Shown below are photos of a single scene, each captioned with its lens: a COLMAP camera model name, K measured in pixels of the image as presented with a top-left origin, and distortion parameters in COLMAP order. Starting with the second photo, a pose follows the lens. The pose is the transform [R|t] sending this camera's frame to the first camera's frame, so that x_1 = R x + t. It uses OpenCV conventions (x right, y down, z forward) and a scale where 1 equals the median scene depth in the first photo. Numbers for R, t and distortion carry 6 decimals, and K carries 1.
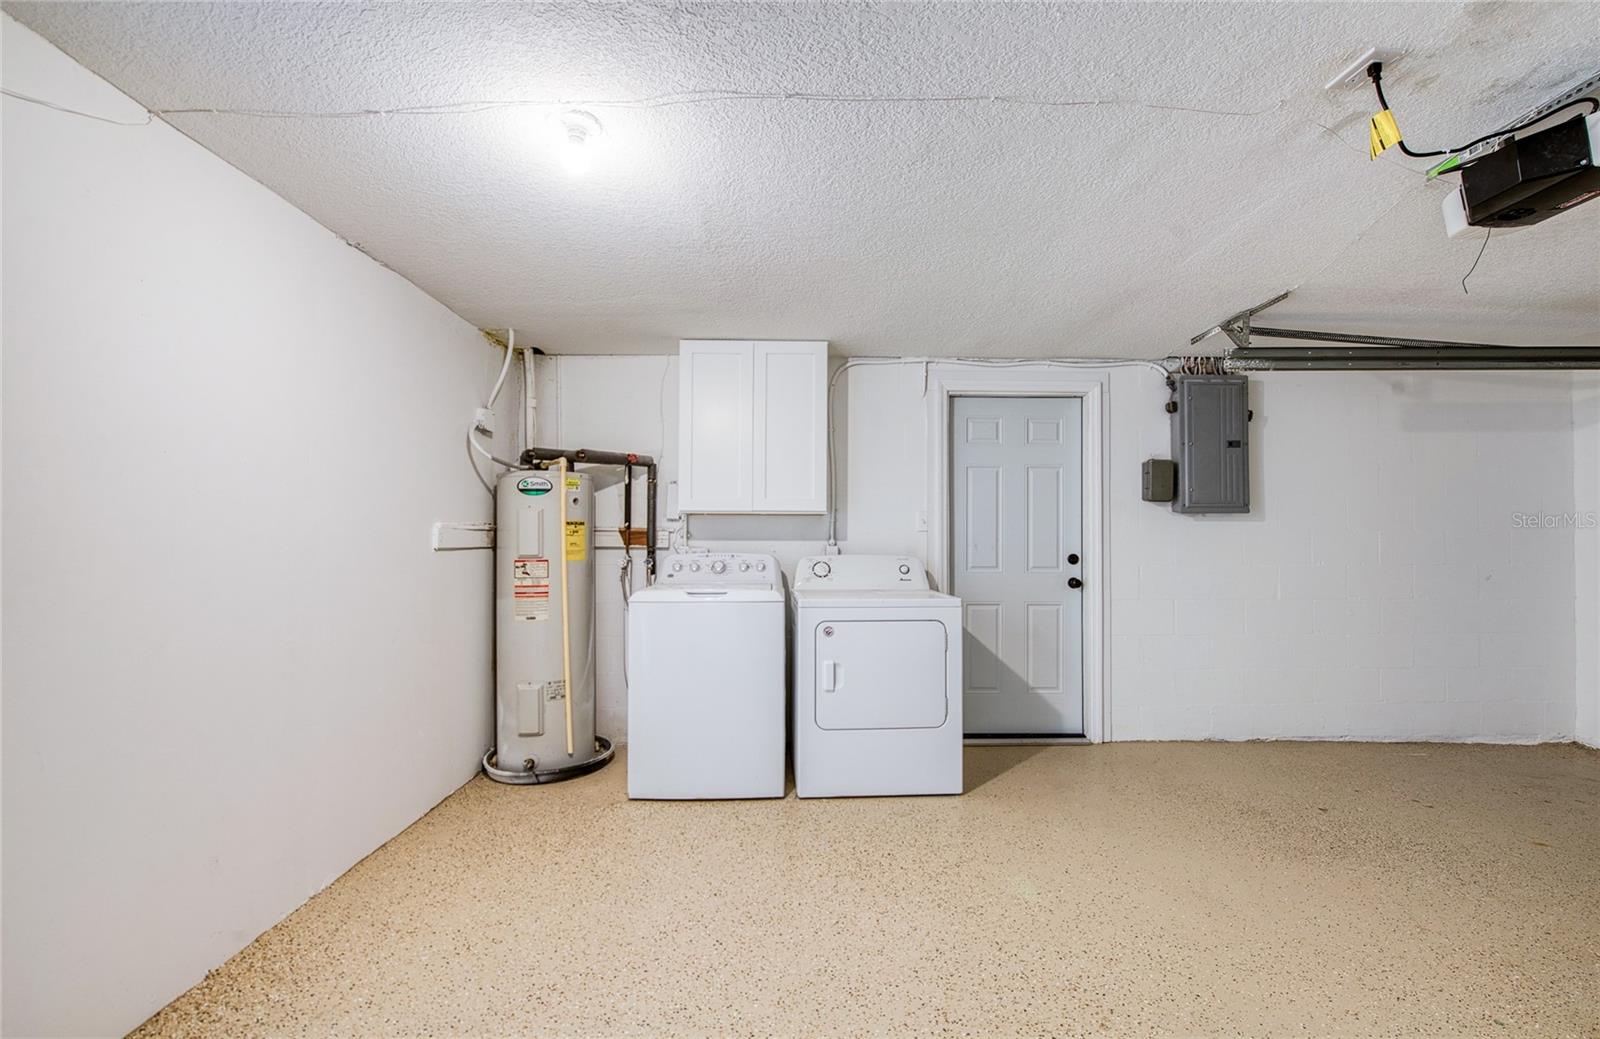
lens RADIAL K [[640.6, 0, 810.8], [0, 640.6, 528.4], [0, 0, 1]] dist [-0.013865, -0.002037]
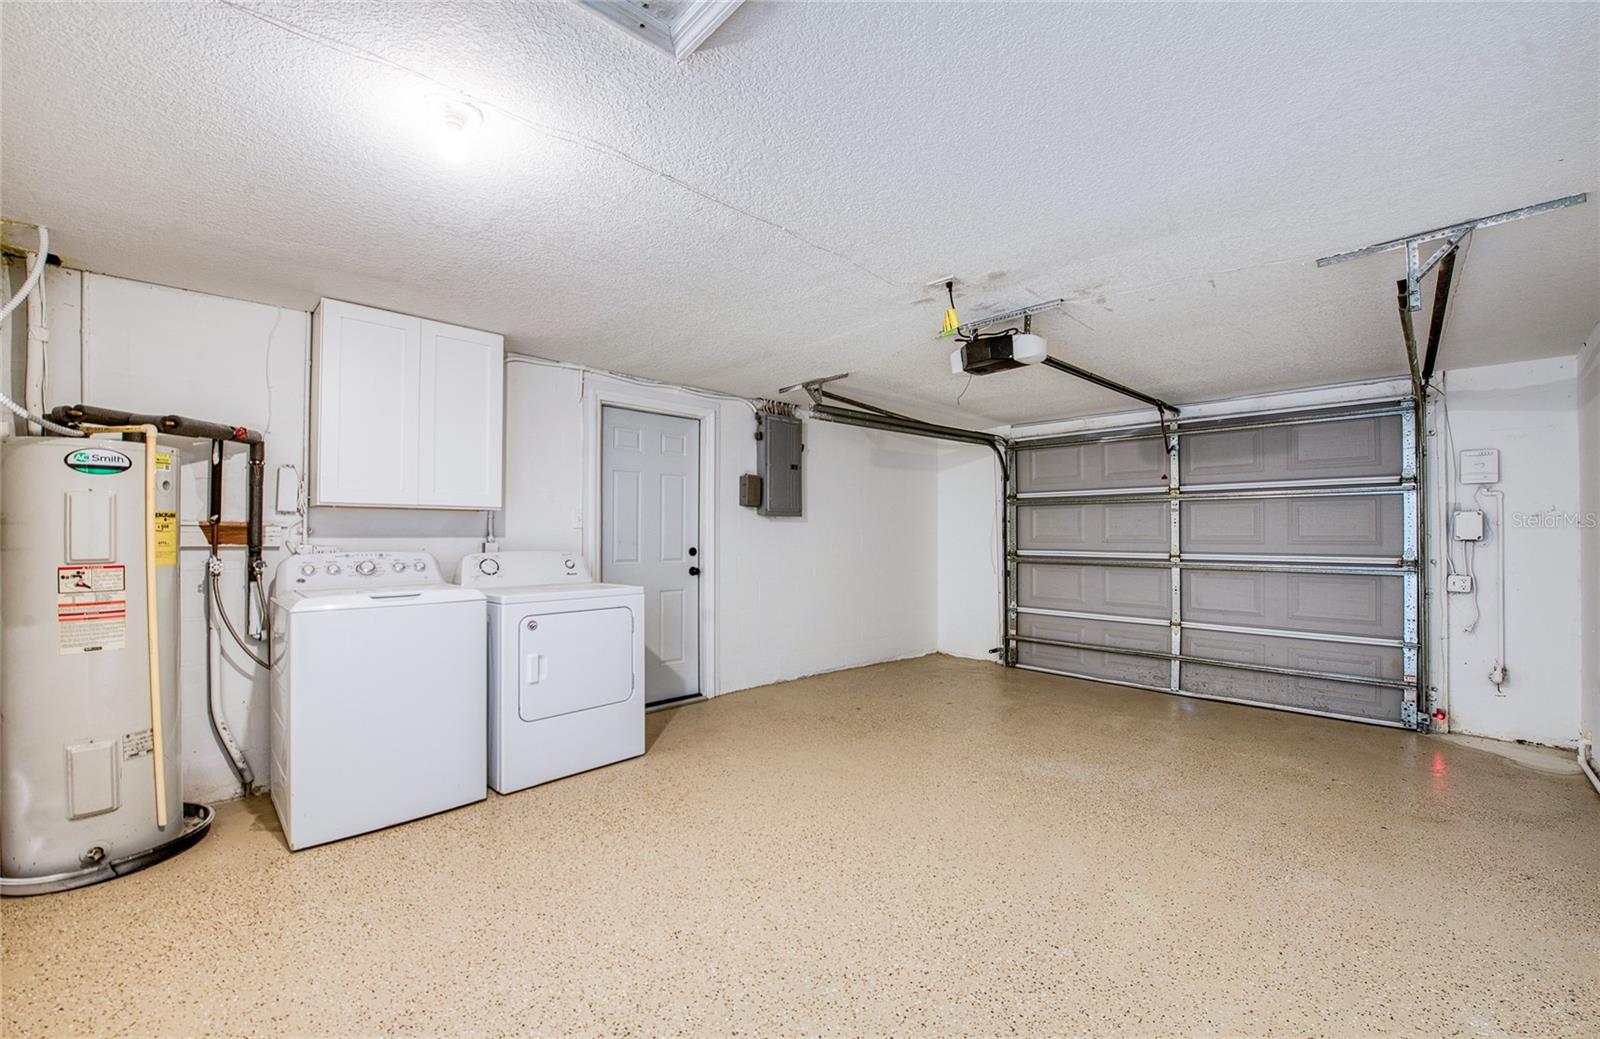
lens RADIAL K [[640.6, 0, 810.8], [0, 640.6, 528.4], [0, 0, 1]] dist [-0.013865, -0.002037]
pose [[0.718150, 0.005538, 0.695866, -0.316412], [-0.009248, 0.999956, 0.001587, -0.000564], [-0.695827, -0.007575, 0.718170, -0.040202]]
